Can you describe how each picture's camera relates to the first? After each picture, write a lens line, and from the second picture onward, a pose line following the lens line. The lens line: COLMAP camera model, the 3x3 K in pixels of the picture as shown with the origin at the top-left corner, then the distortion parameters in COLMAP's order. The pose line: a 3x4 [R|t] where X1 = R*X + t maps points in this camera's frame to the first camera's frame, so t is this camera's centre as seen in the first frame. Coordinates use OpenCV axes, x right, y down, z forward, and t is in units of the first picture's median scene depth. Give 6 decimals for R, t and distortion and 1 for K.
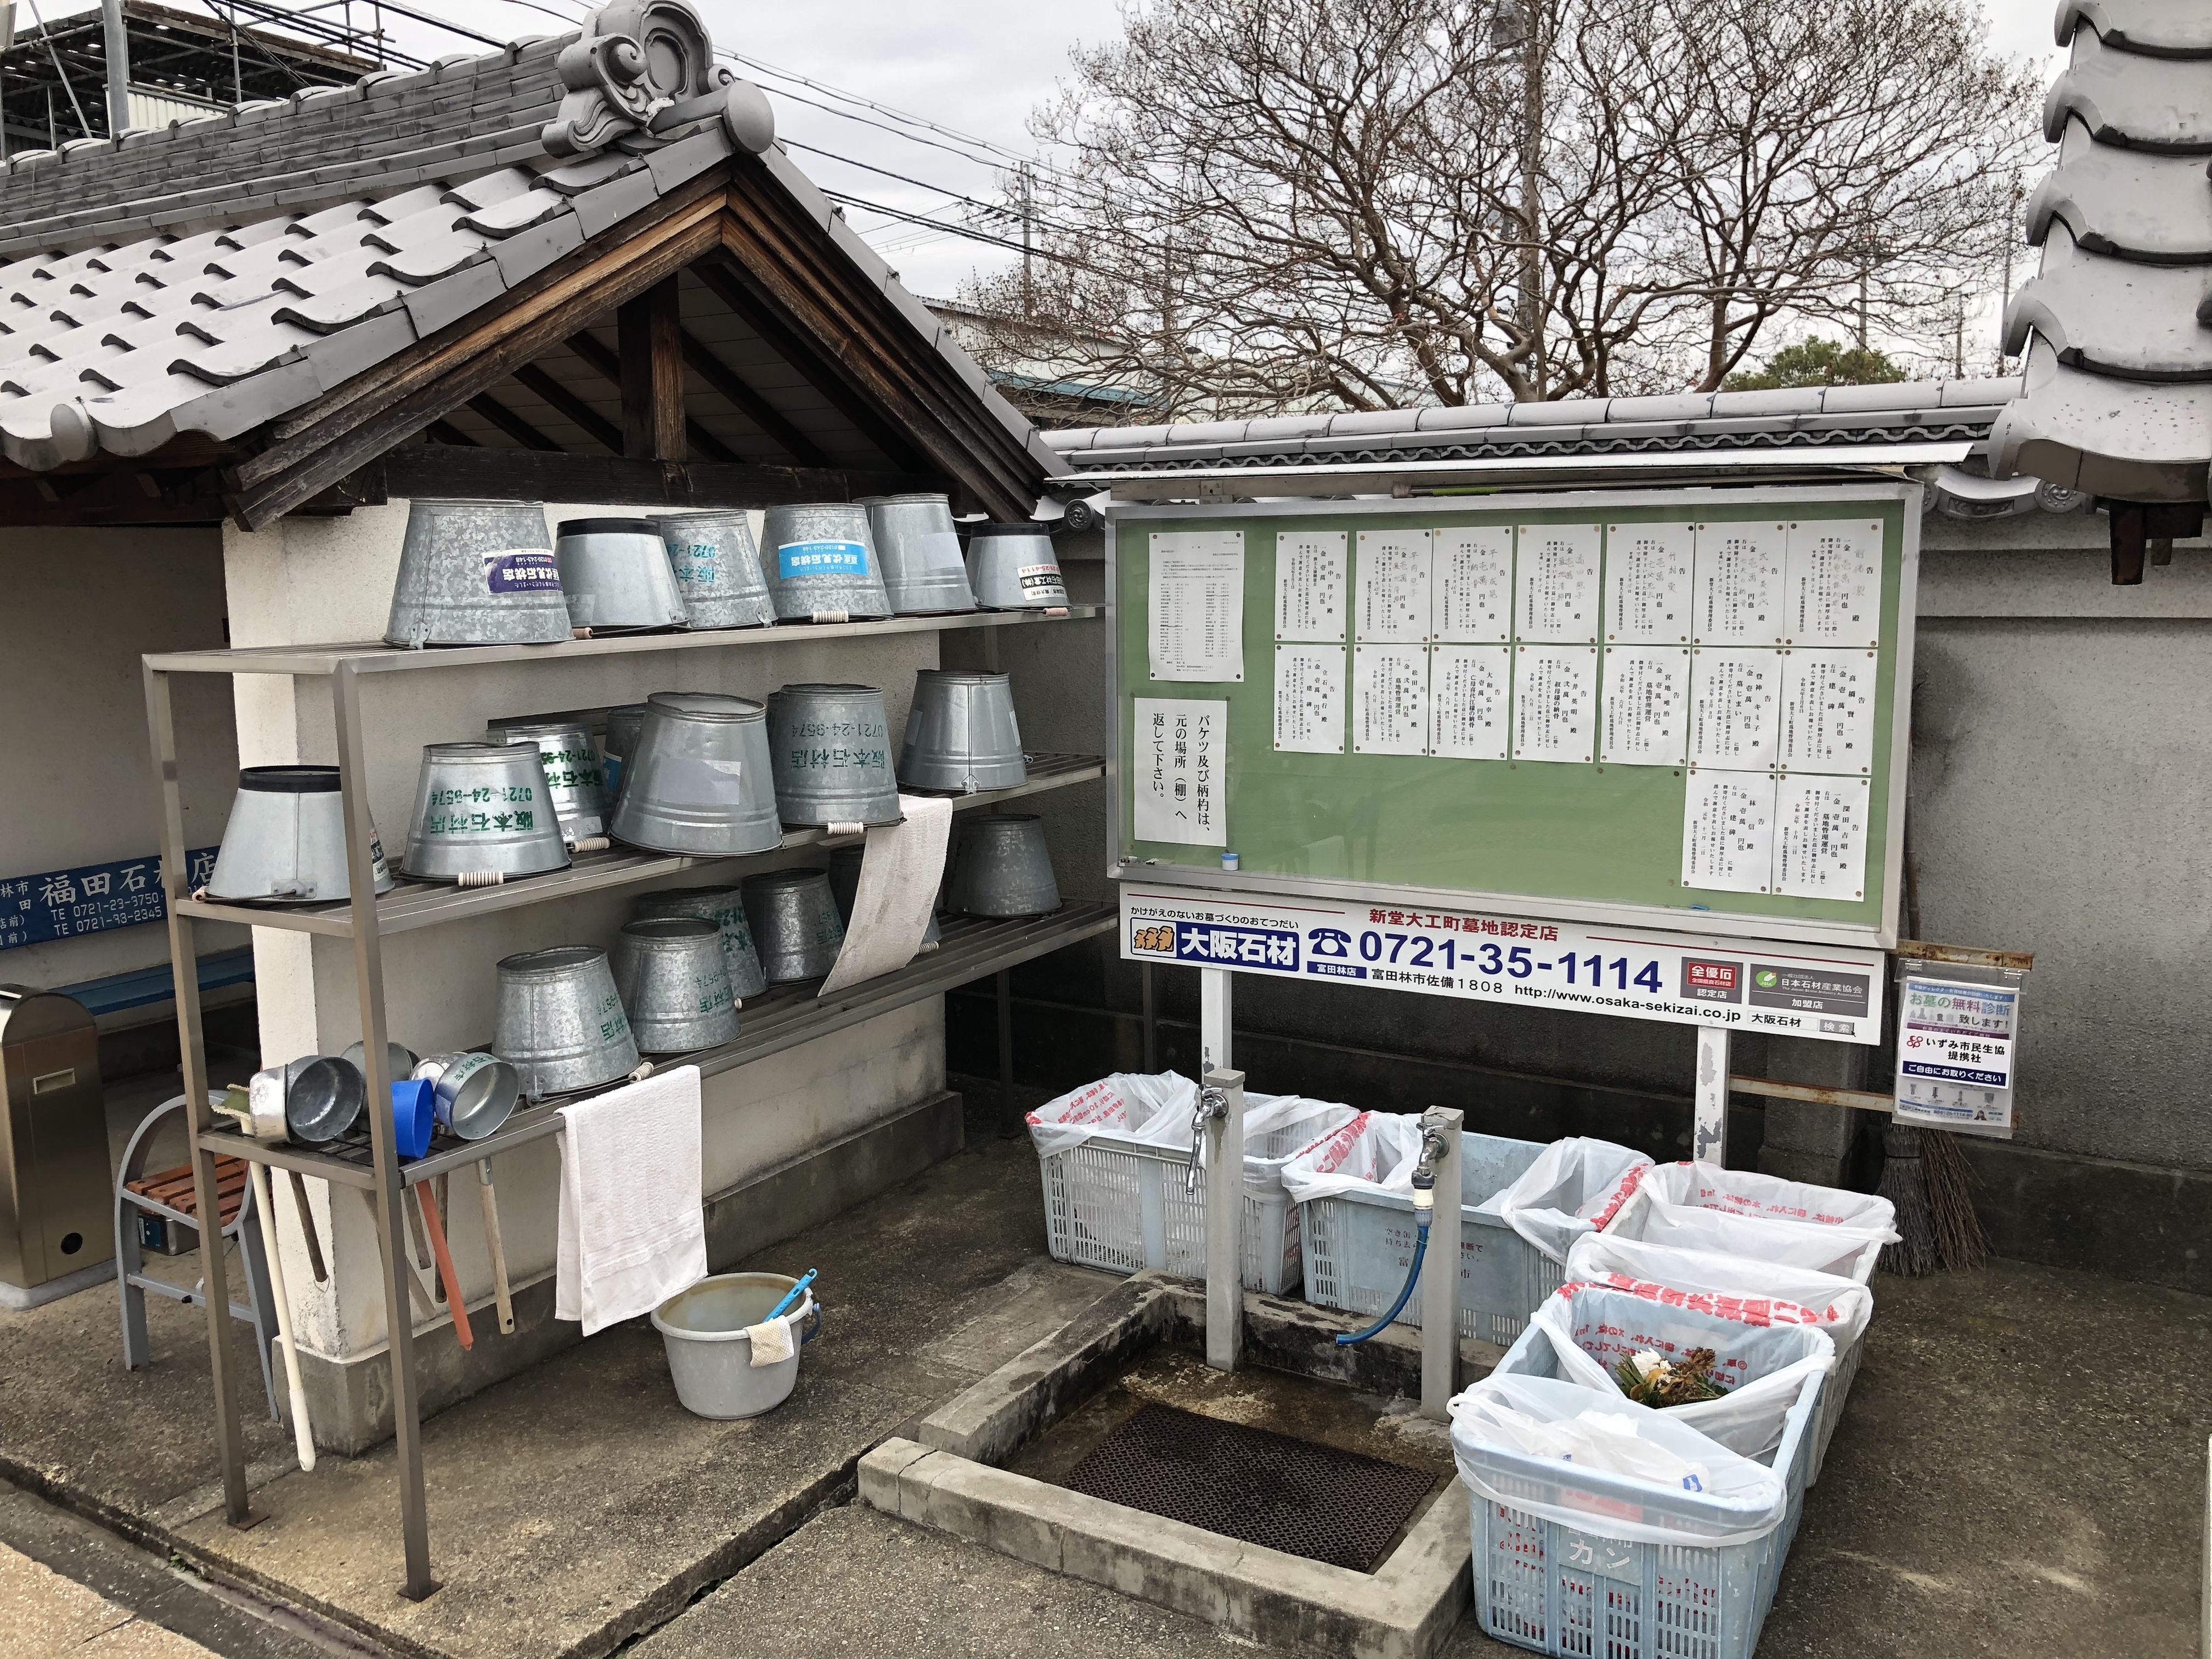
lens RADIAL K [[1808.2, 0, 1102.6], [0, 1808.2, 826.5], [0, 0, 1]] dist [0.019097, 0.004396]
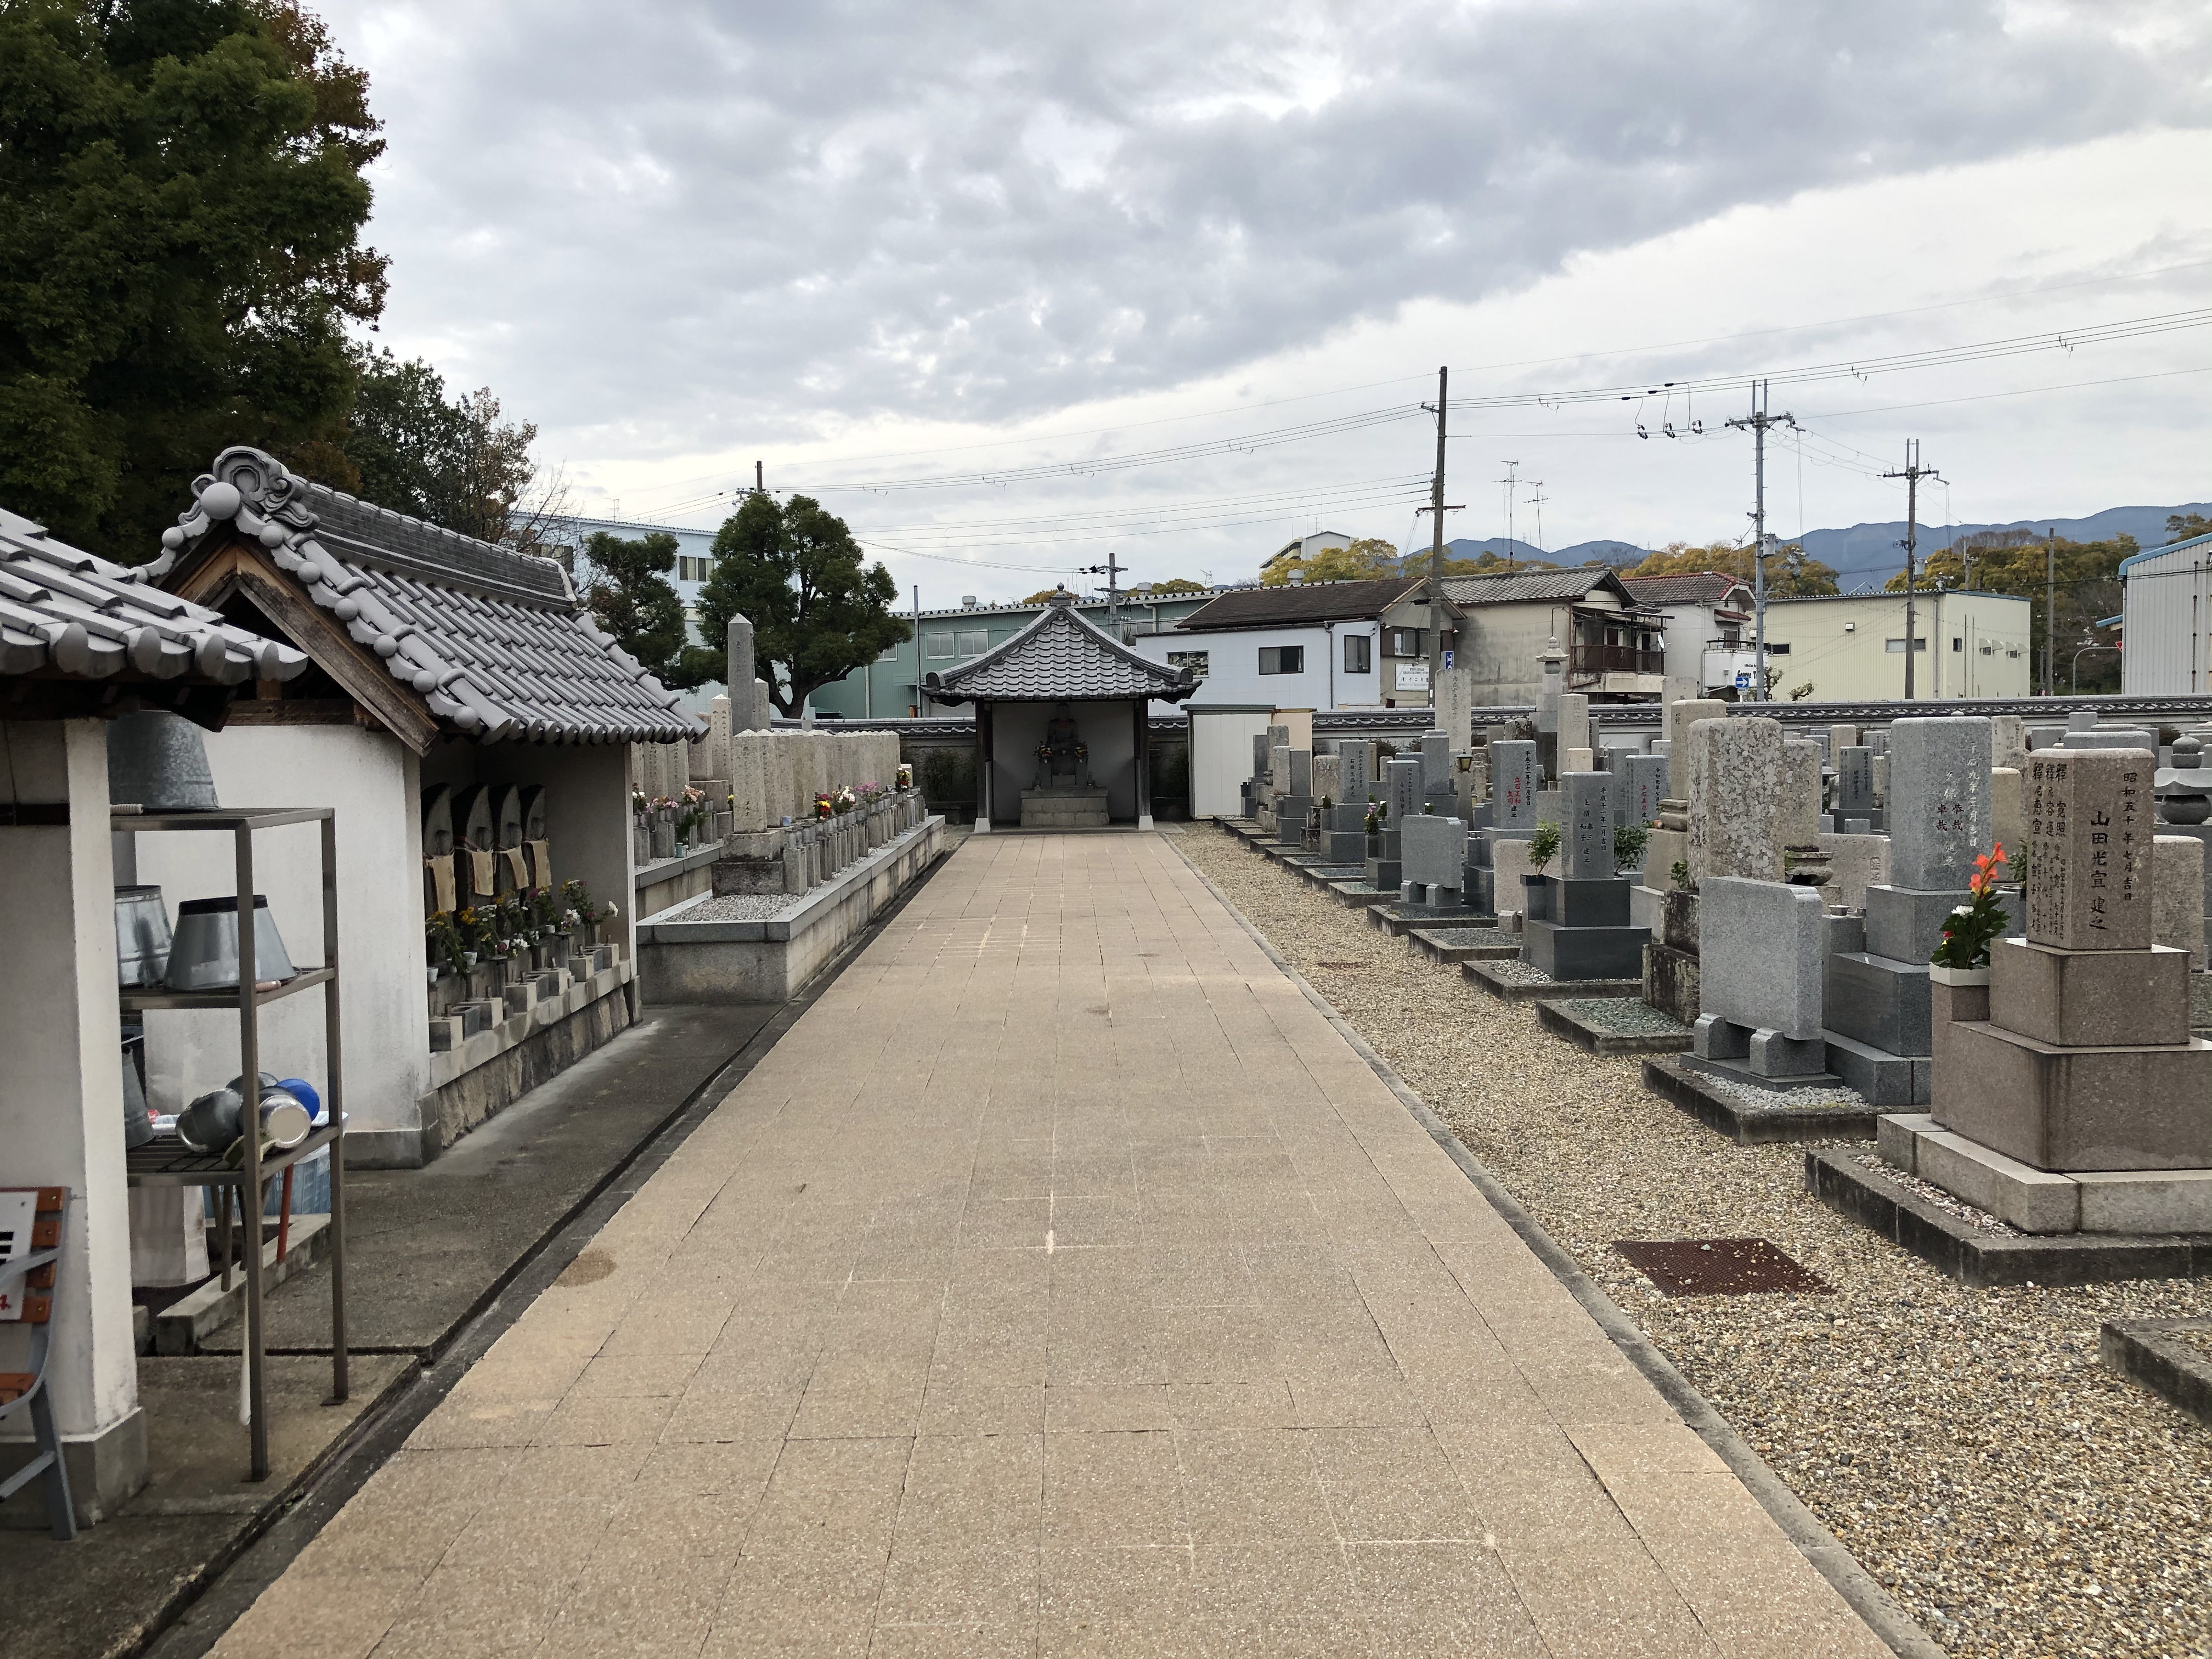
lens RADIAL K [[1808.2, 0, 1101.0], [0, 1808.2, 825.0], [0, 0, 1]] dist [0.019097, 0.004396]
pose [[-0.542716, -0.028814, 0.839422, -1.517806], [0.139833, 0.982364, 0.124128, -0.126782], [-0.828194, 0.184746, -0.529116, 0.889054]]
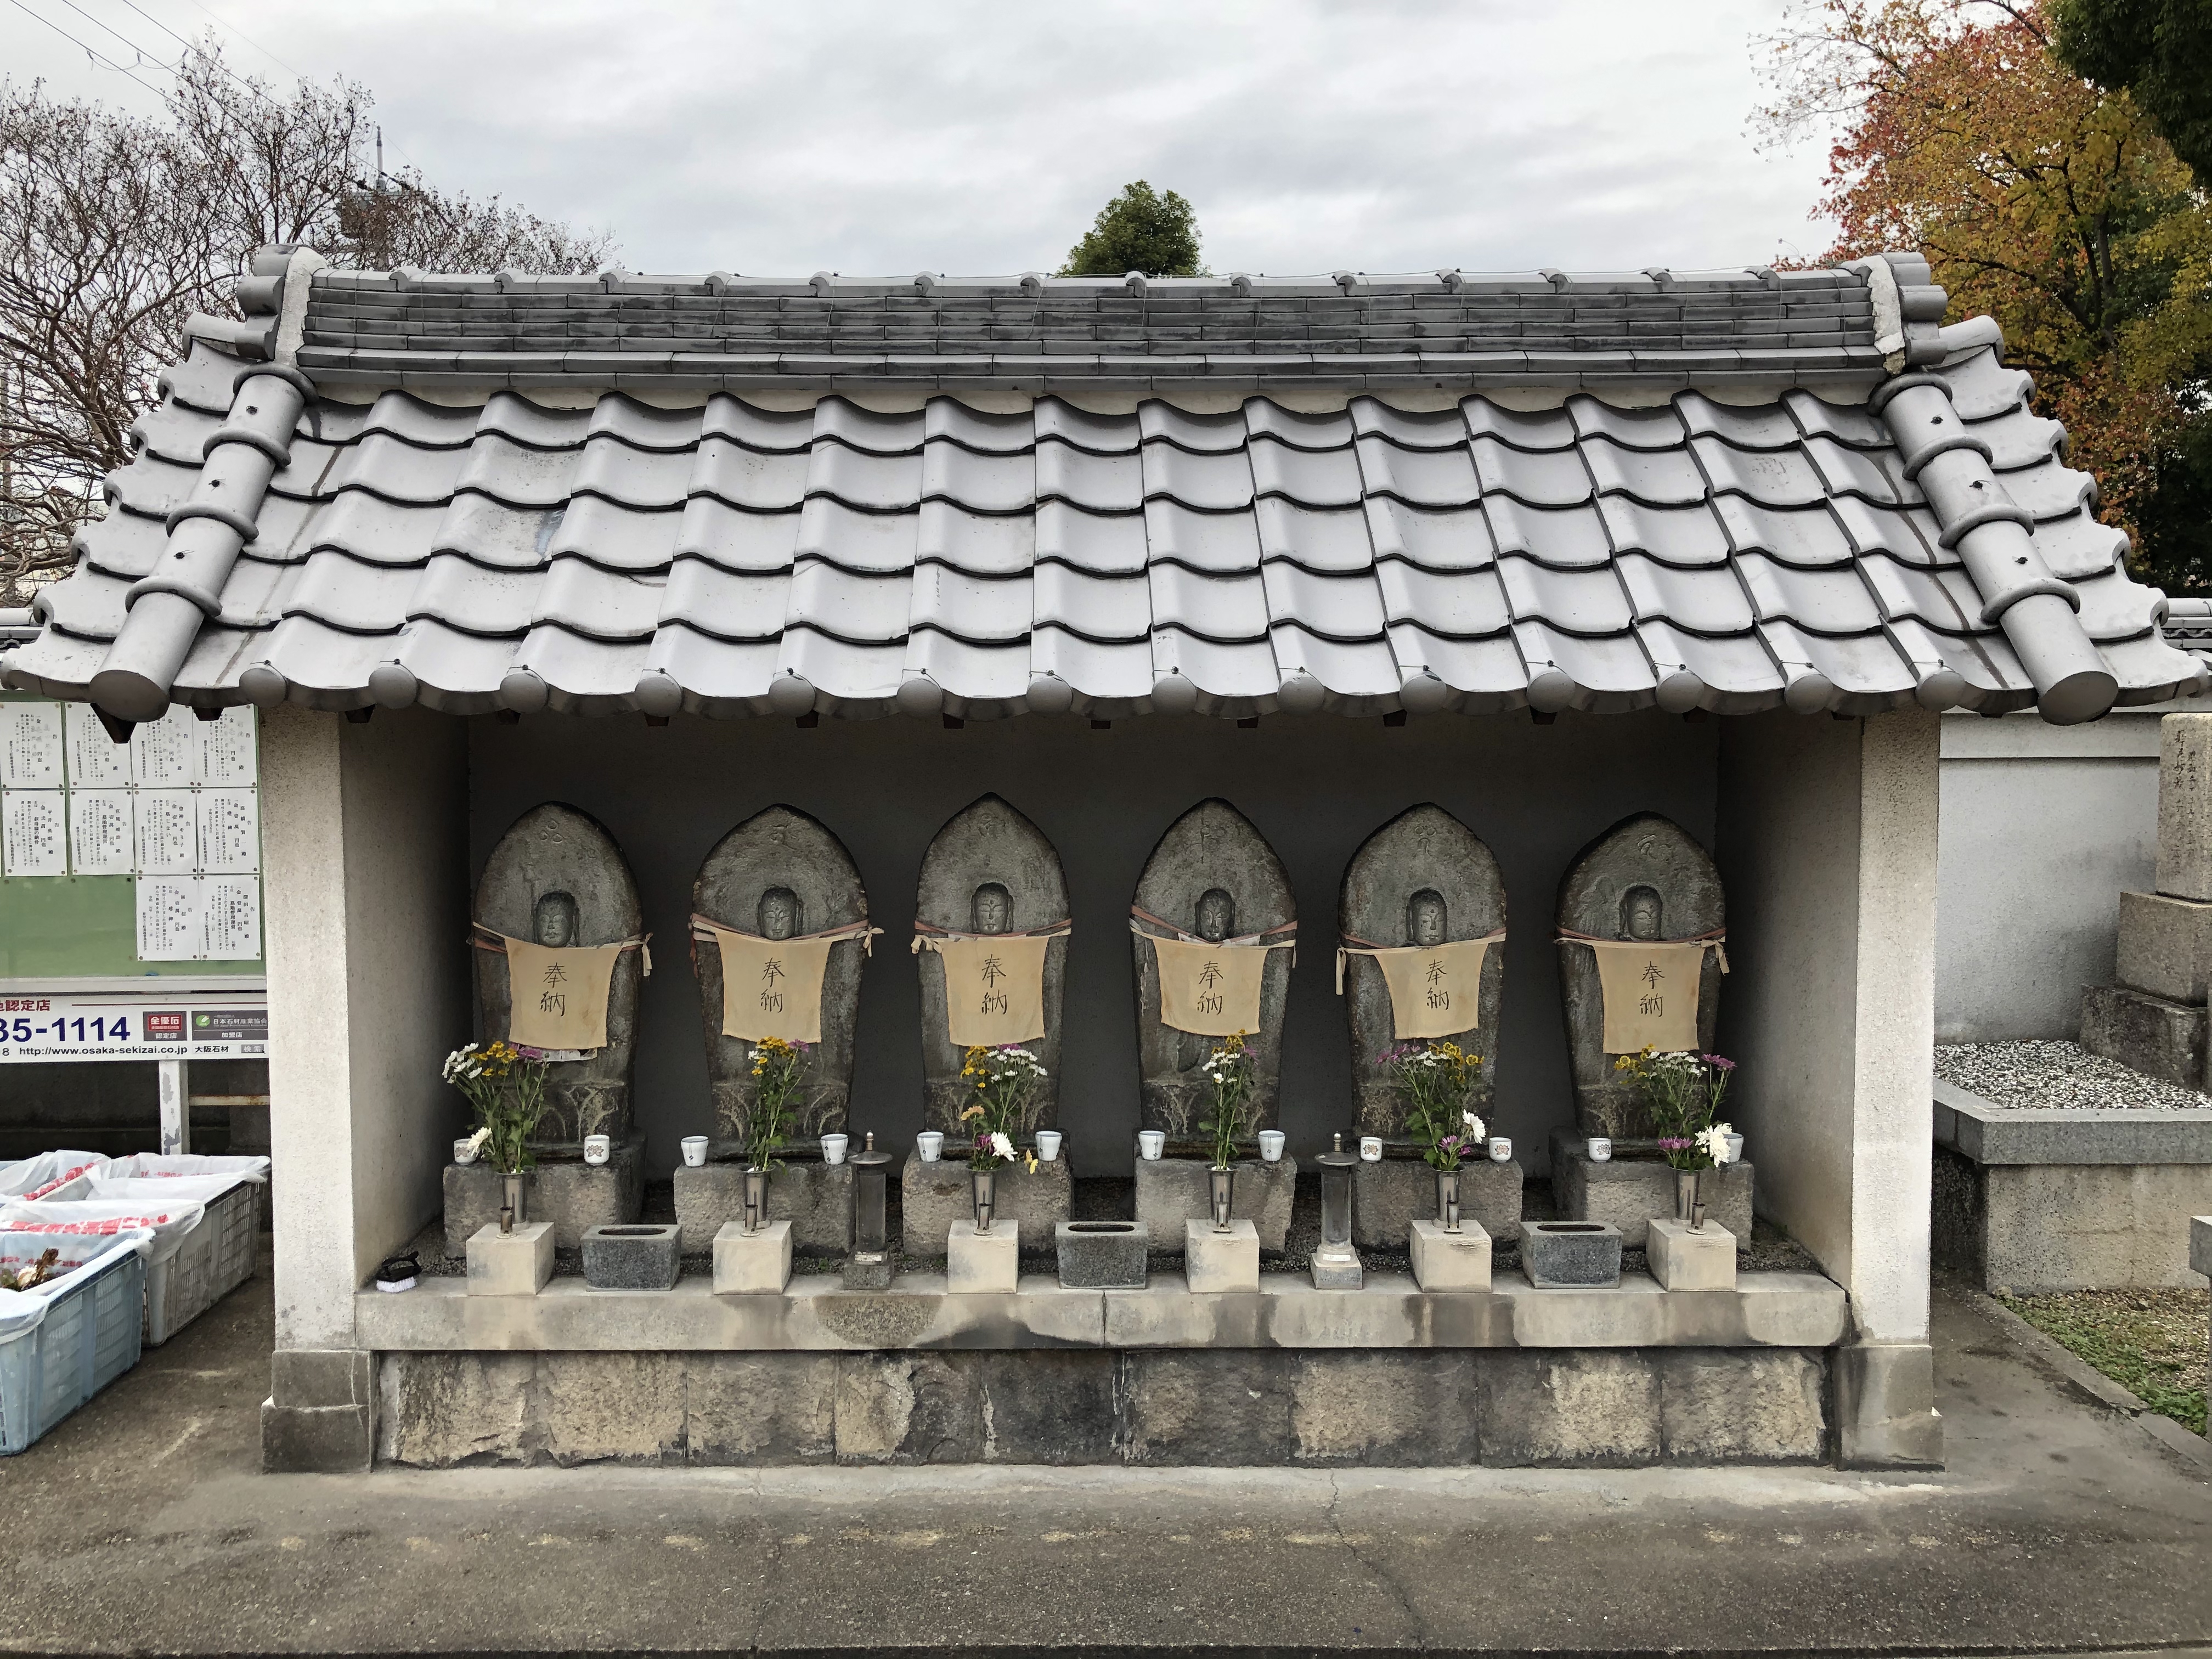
lens RADIAL K [[1808.2, 0, 1108.4], [0, 1808.2, 820.3], [0, 0, 1]] dist [0.019097, 0.004396]
pose [[0.852929, -0.025187, 0.521419, 0.228225], [0.076458, 0.994091, -0.077050, 0.090262], [-0.516397, 0.105585, 0.849815, -0.581590]]
